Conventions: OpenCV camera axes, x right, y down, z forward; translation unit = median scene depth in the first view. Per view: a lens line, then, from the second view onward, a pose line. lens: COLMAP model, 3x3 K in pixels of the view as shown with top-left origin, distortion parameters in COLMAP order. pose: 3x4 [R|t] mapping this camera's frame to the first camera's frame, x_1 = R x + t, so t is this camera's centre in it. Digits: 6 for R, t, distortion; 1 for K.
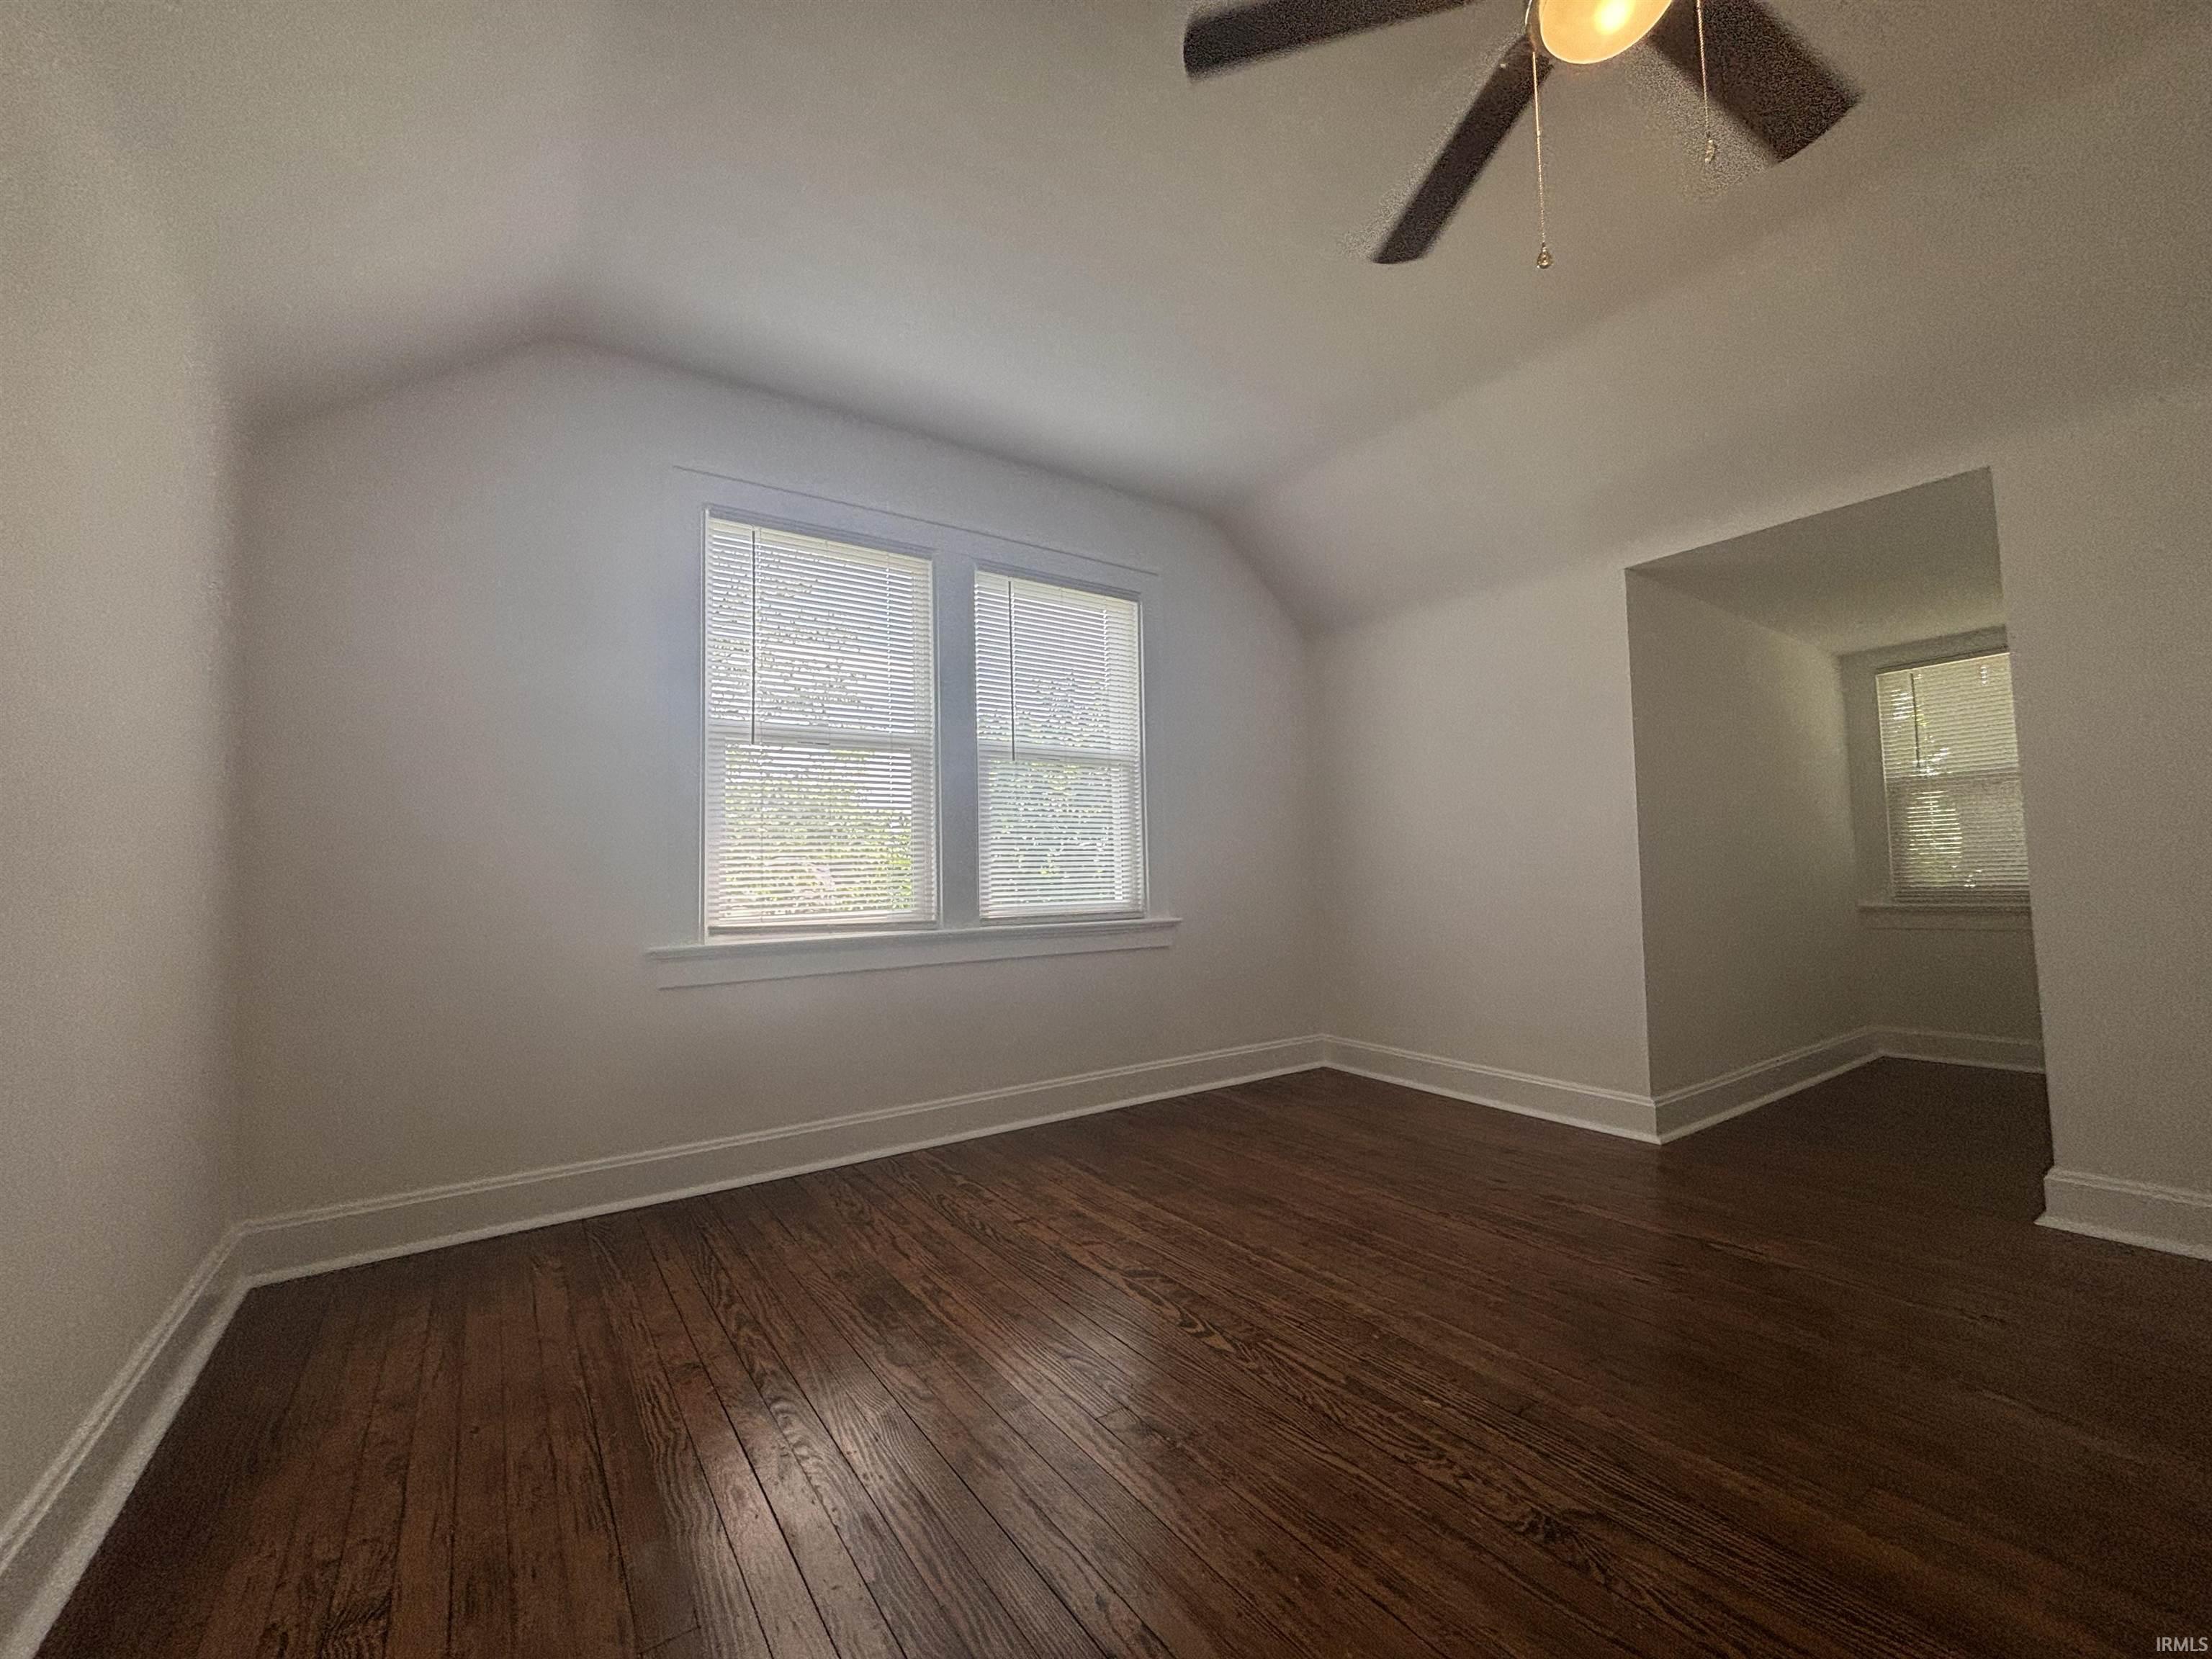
lens RADIAL K [[893.1, 0, 1100.4], [0, 893.1, 823.2], [0, 0, 1]] dist [0.000435, 0.000367]
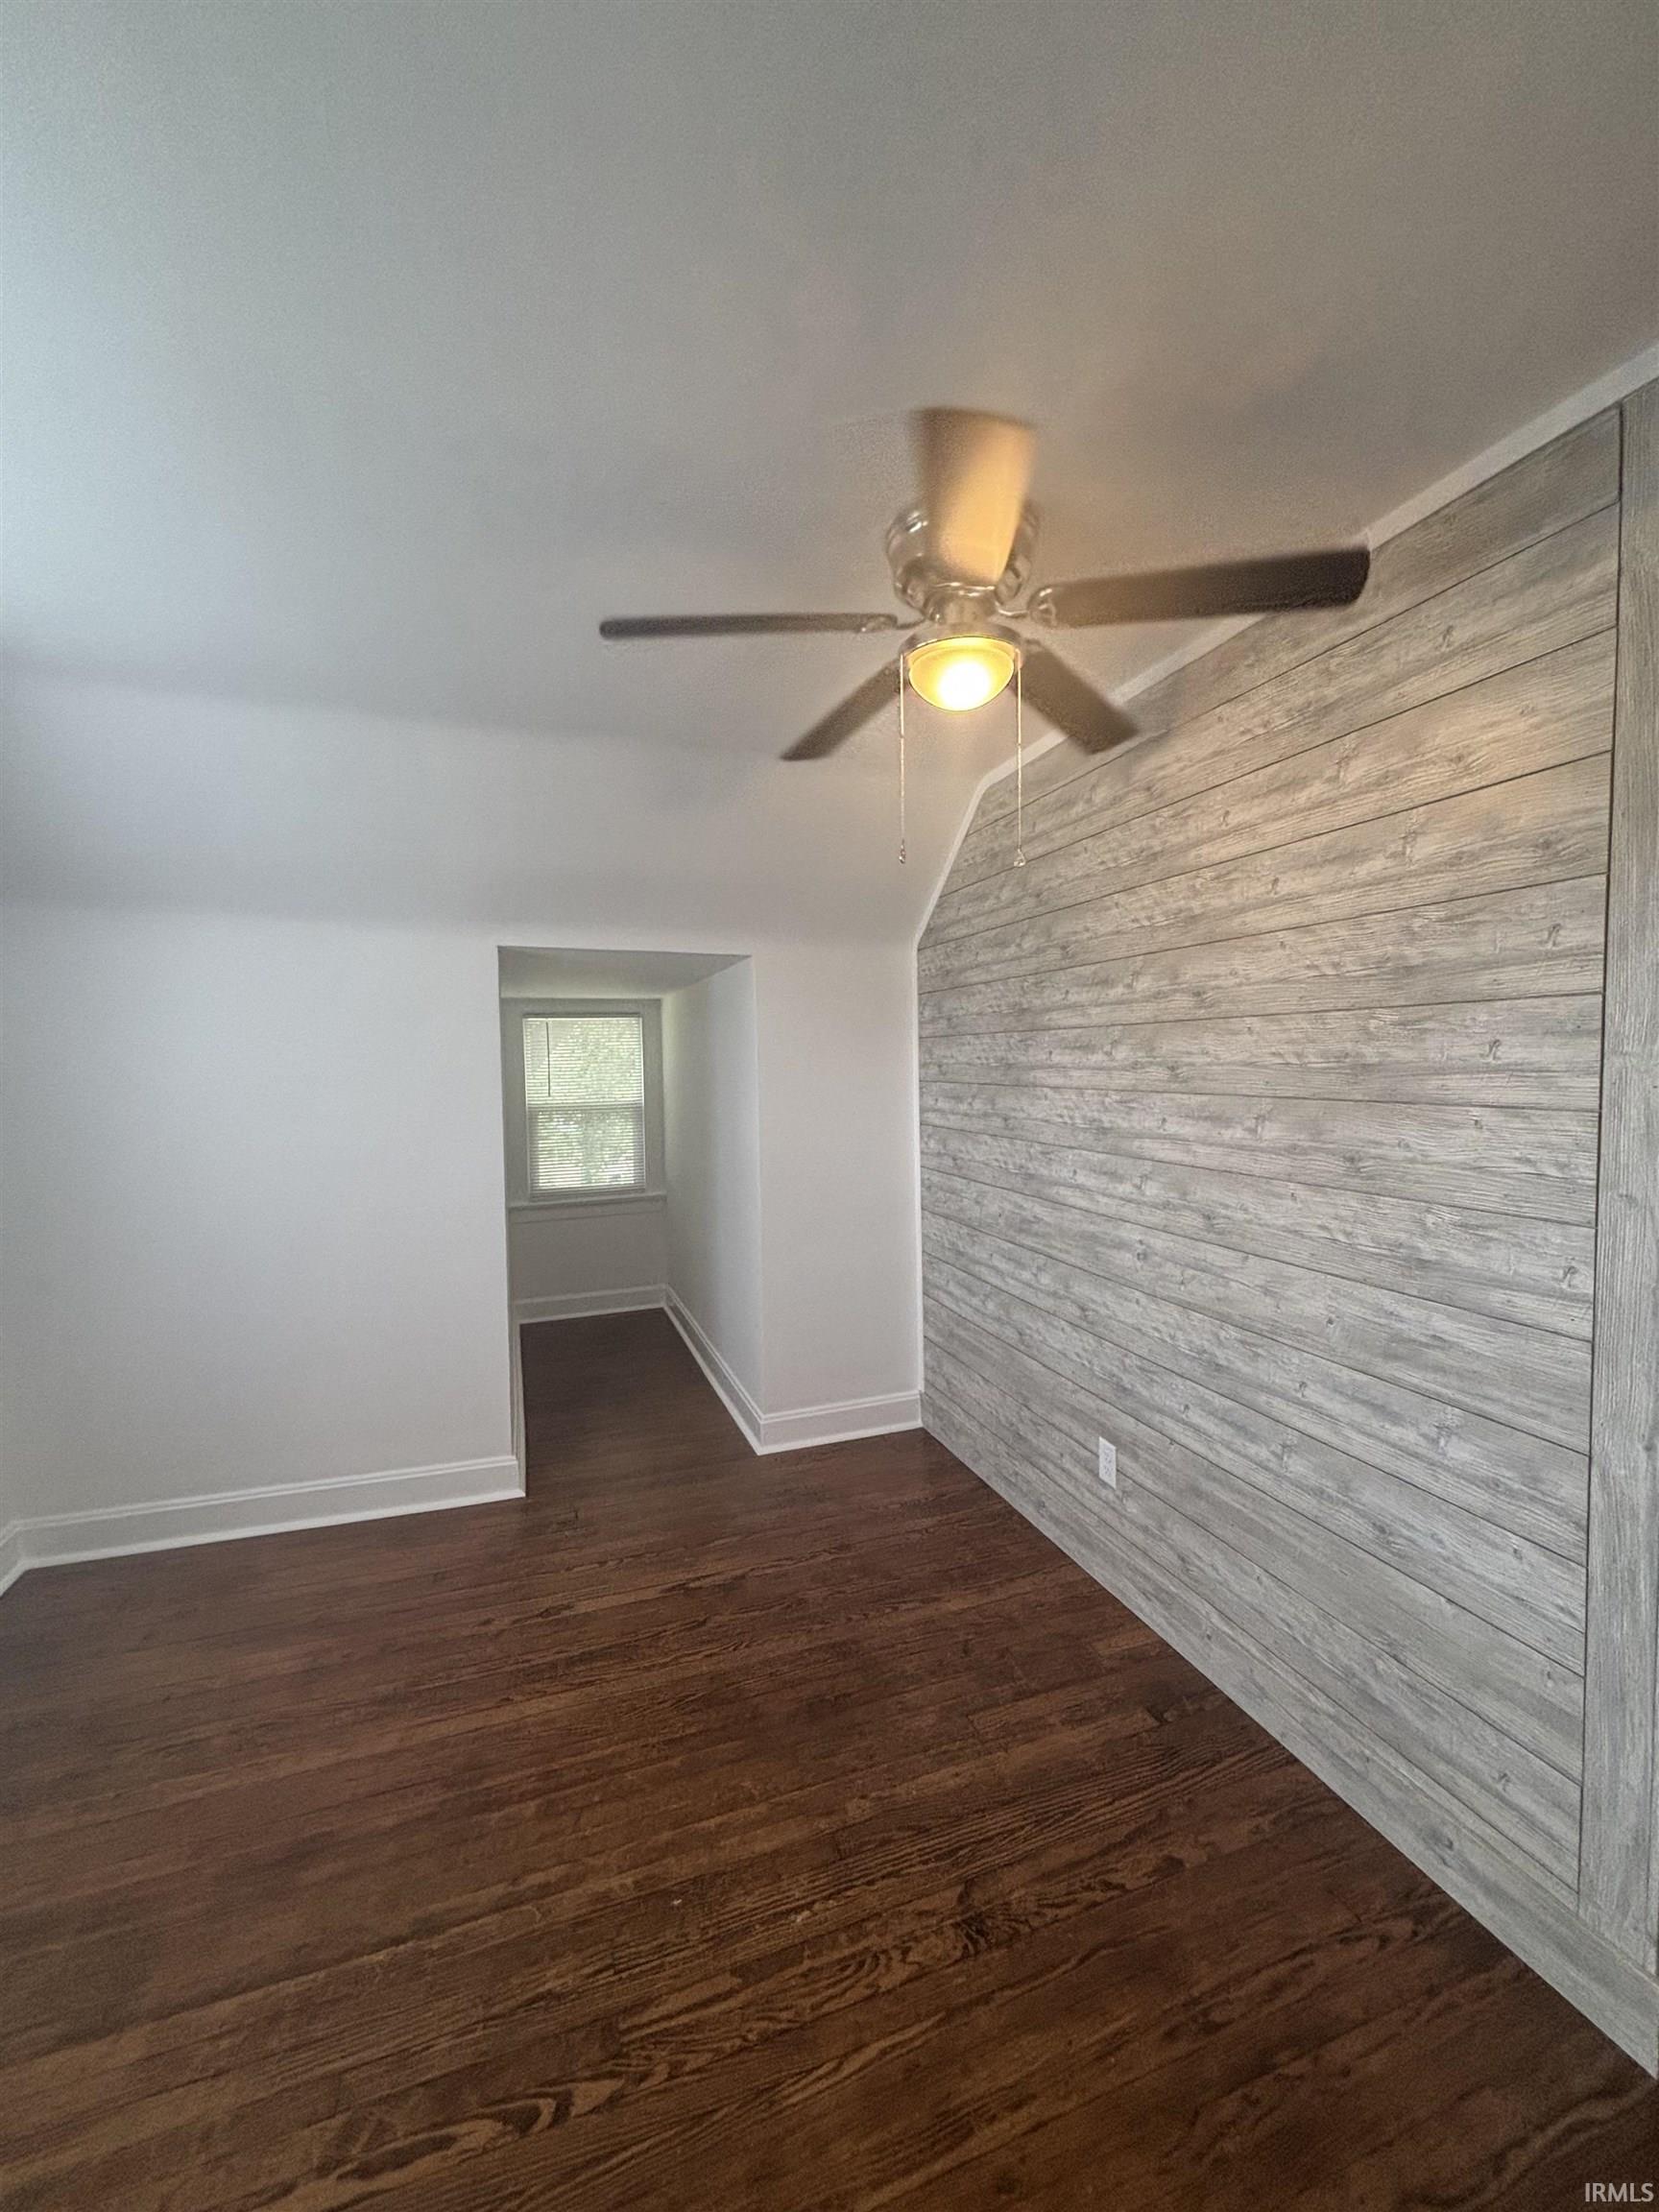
lens RADIAL K [[893.1, 0, 830.7], [0, 893.1, 1094.7], [0, 0, 1]] dist [0.000435, 0.000367]
pose [[0.257720, -0.018278, 0.966047, -0.444248], [-0.050666, 0.998190, 0.032403, -0.251701], [-0.964890, -0.057296, 0.256328, 0.544801]]
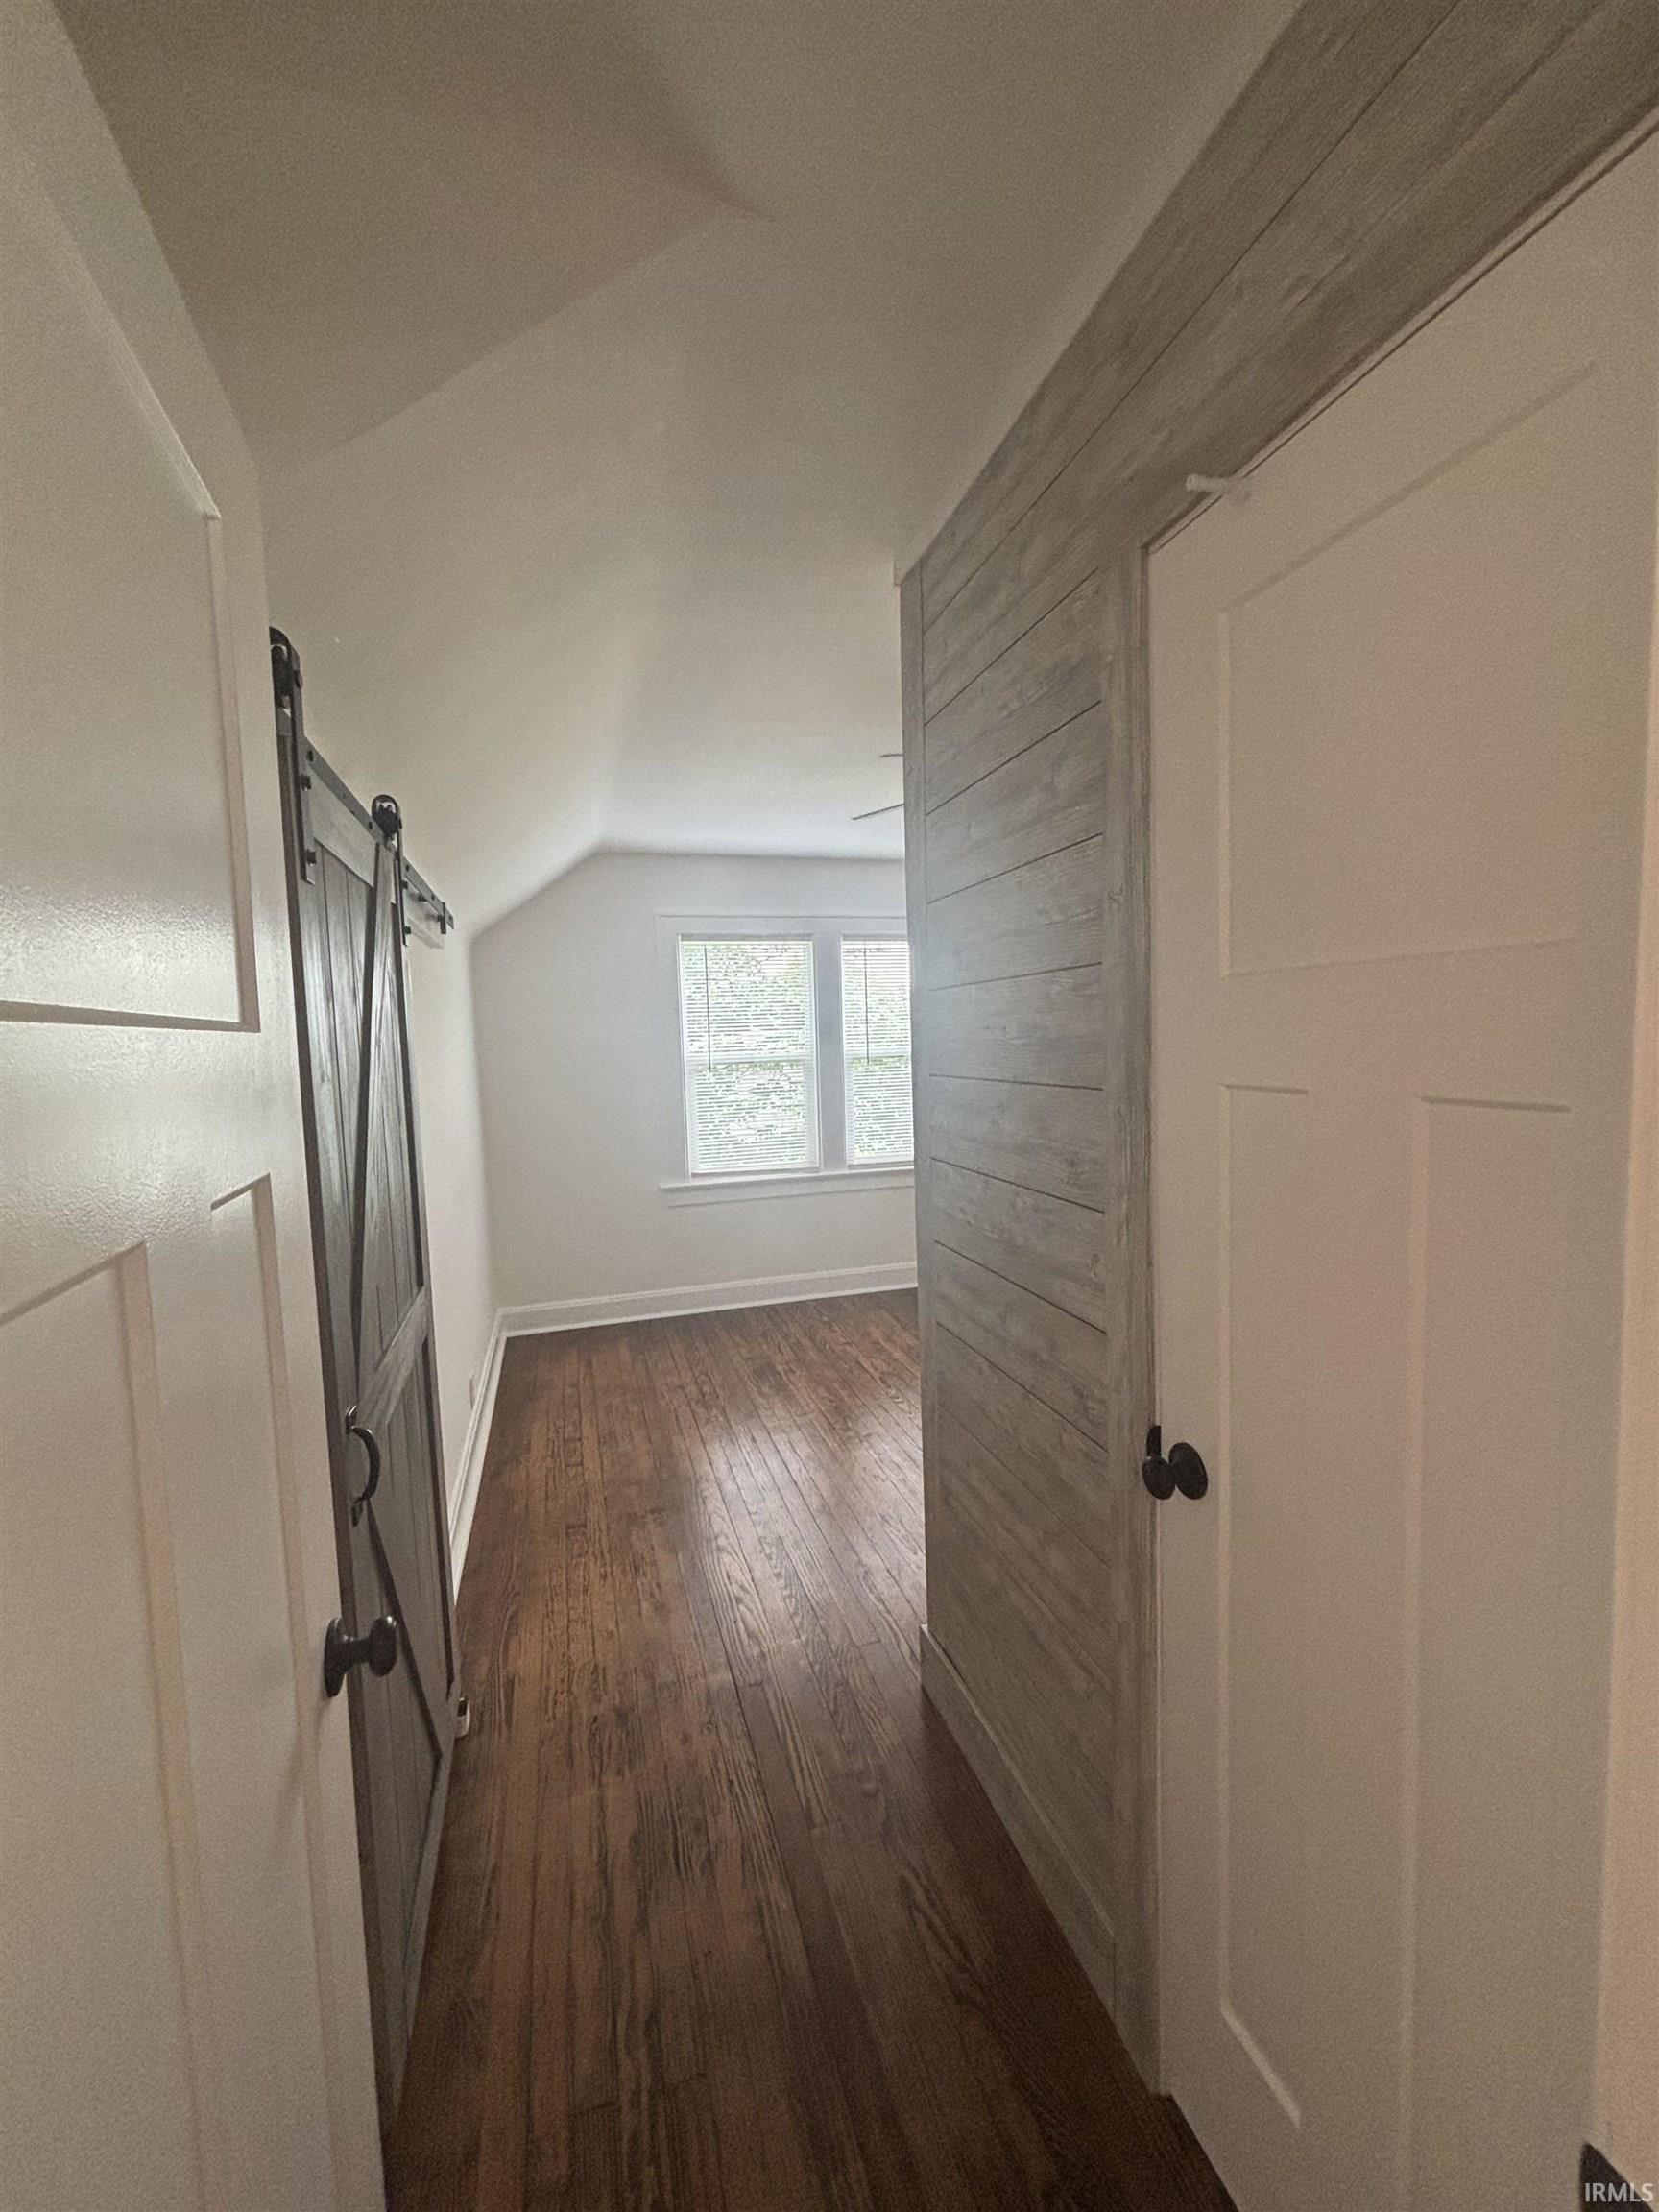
lens RADIAL K [[893.1, 0, 836.6], [0, 893.1, 1105.1], [0, 0, 1]] dist [0.000435, 0.000367]
pose [[0.953497, 0.018618, -0.300828, 0.503586], [0.026875, 0.988863, 0.146383, -0.361647], [0.300203, -0.147660, 0.942377, -0.780823]]
